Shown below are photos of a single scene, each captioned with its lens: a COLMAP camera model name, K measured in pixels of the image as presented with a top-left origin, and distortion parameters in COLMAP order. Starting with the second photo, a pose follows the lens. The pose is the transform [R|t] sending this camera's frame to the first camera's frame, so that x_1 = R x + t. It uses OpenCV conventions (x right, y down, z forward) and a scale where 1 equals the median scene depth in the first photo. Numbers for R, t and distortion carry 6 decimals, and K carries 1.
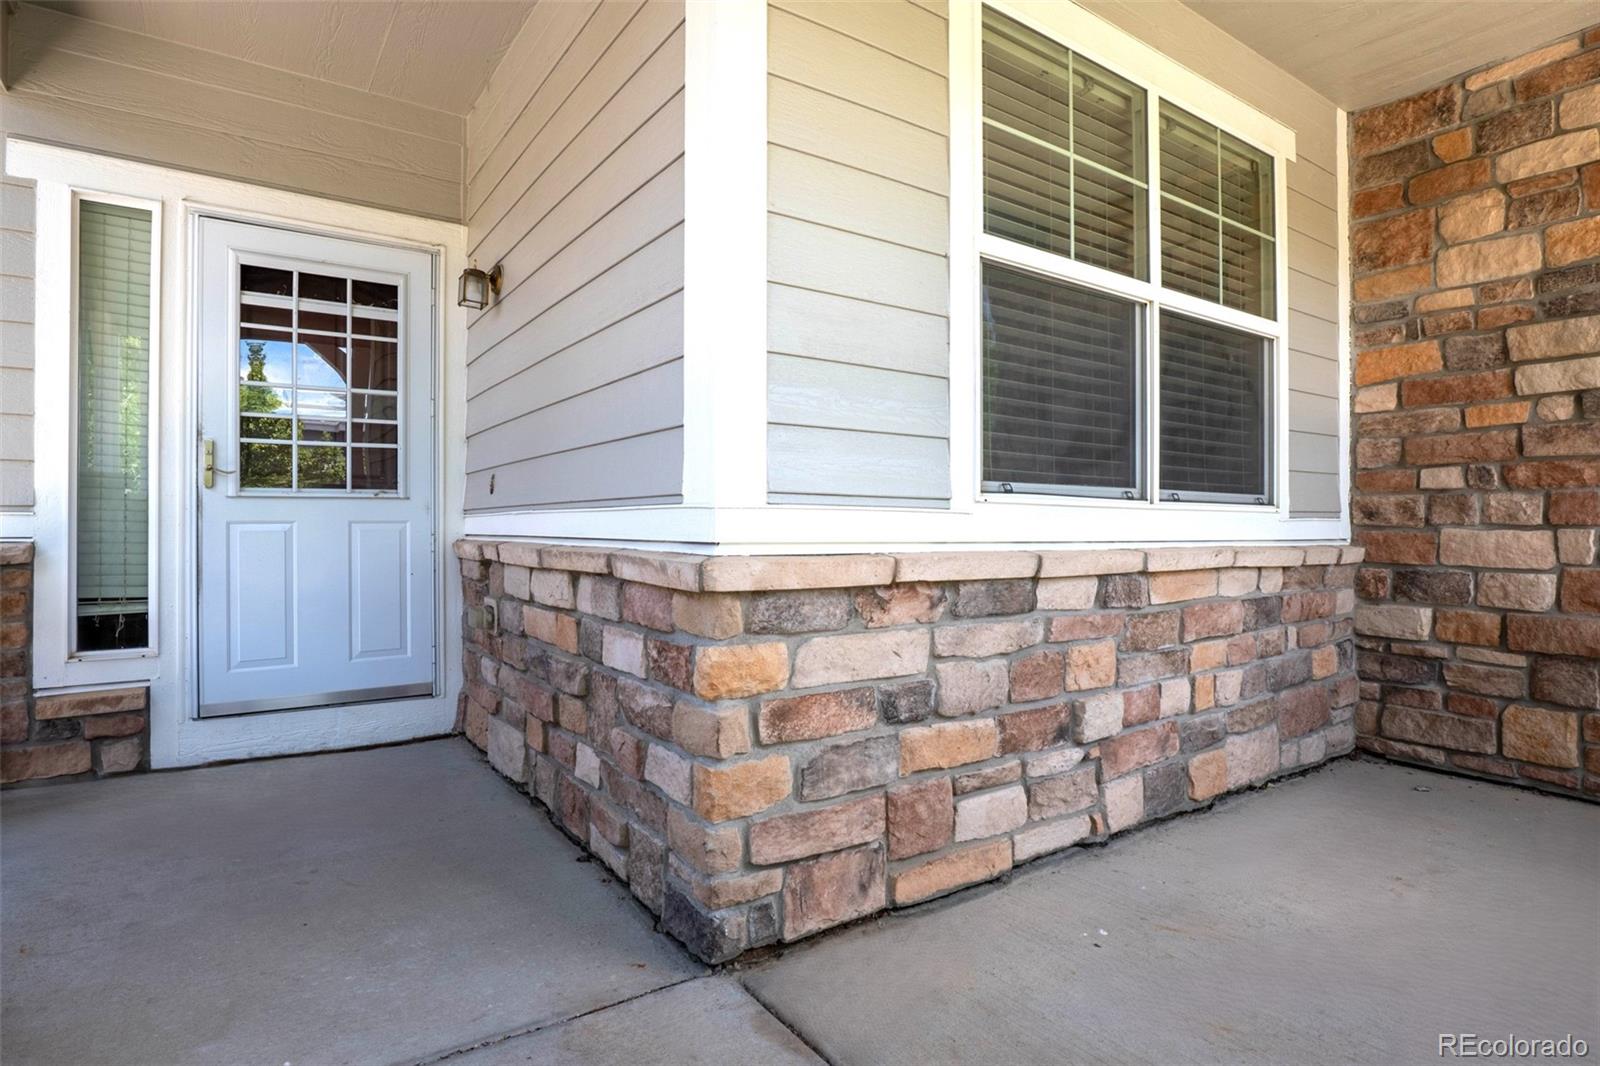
lens RADIAL K [[817.9, 0, 795.2], [0, 817.9, 520.3], [0, 0, 1]] dist [-0.047741, 0.011385]
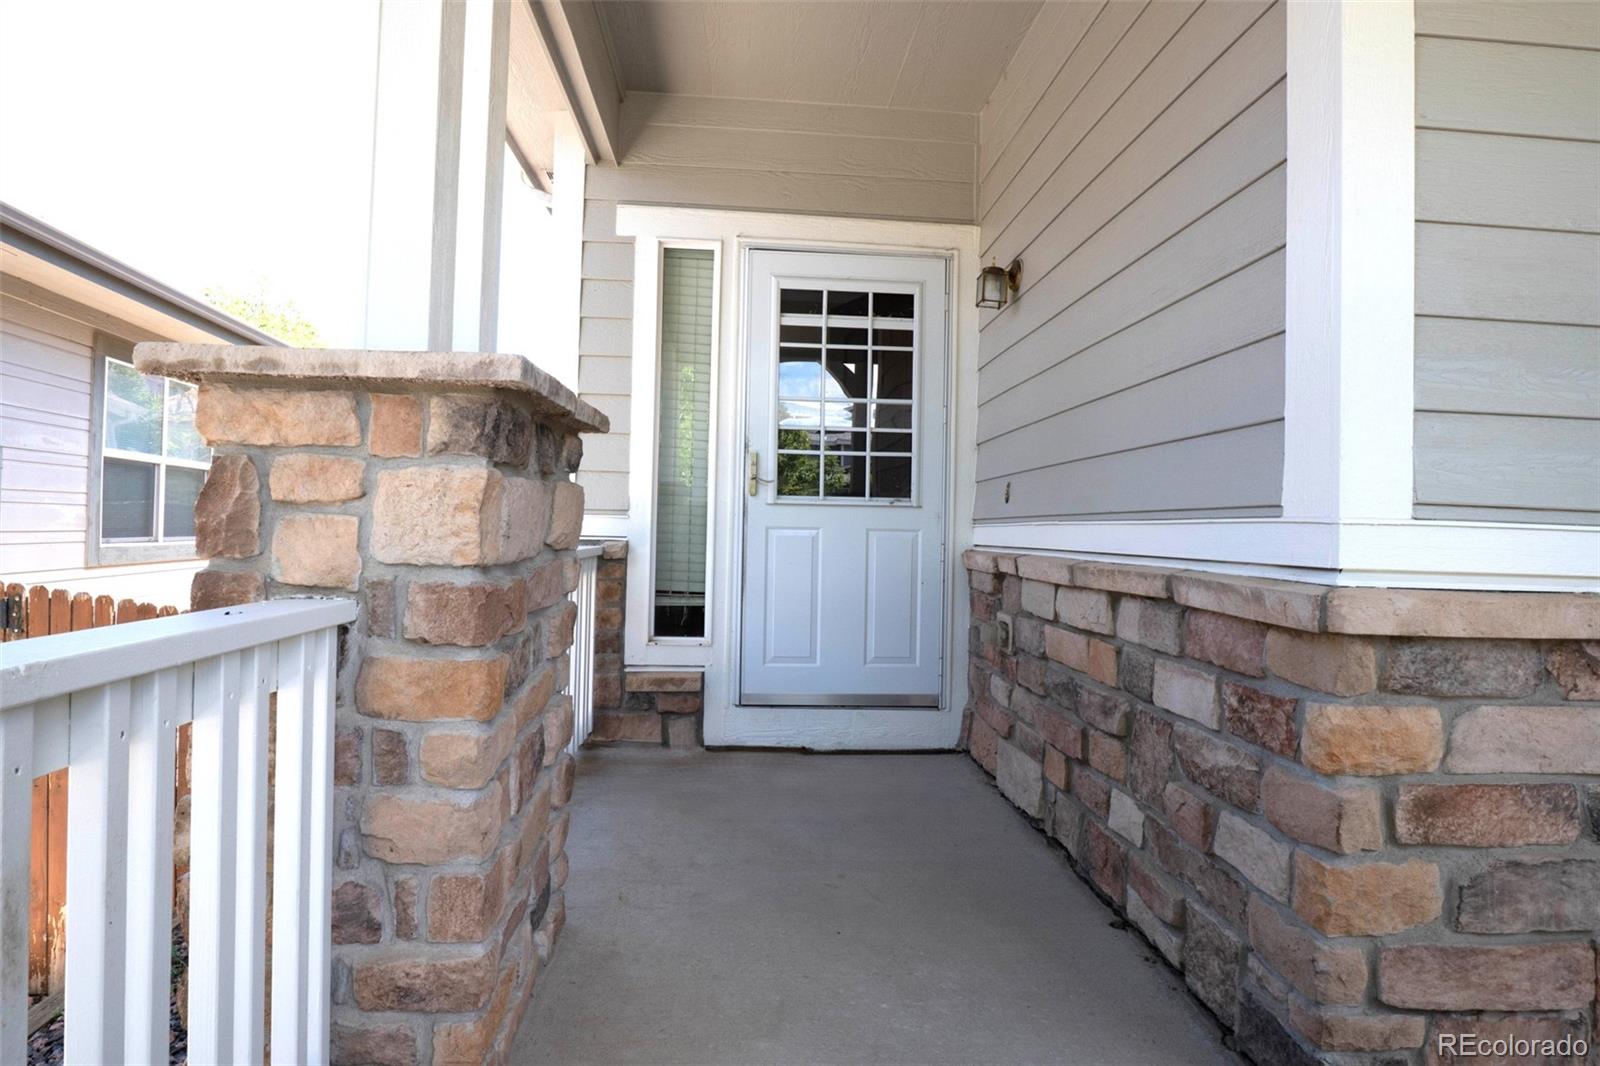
lens RADIAL K [[817.9, 0, 795.2], [0, 817.9, 520.3], [0, 0, 1]] dist [-0.047741, 0.011385]
pose [[0.858653, 0.016150, -0.512303, -0.121039], [-0.021927, 0.999746, -0.005234, -0.002450], [0.512088, 0.015727, 0.858789, 0.075389]]
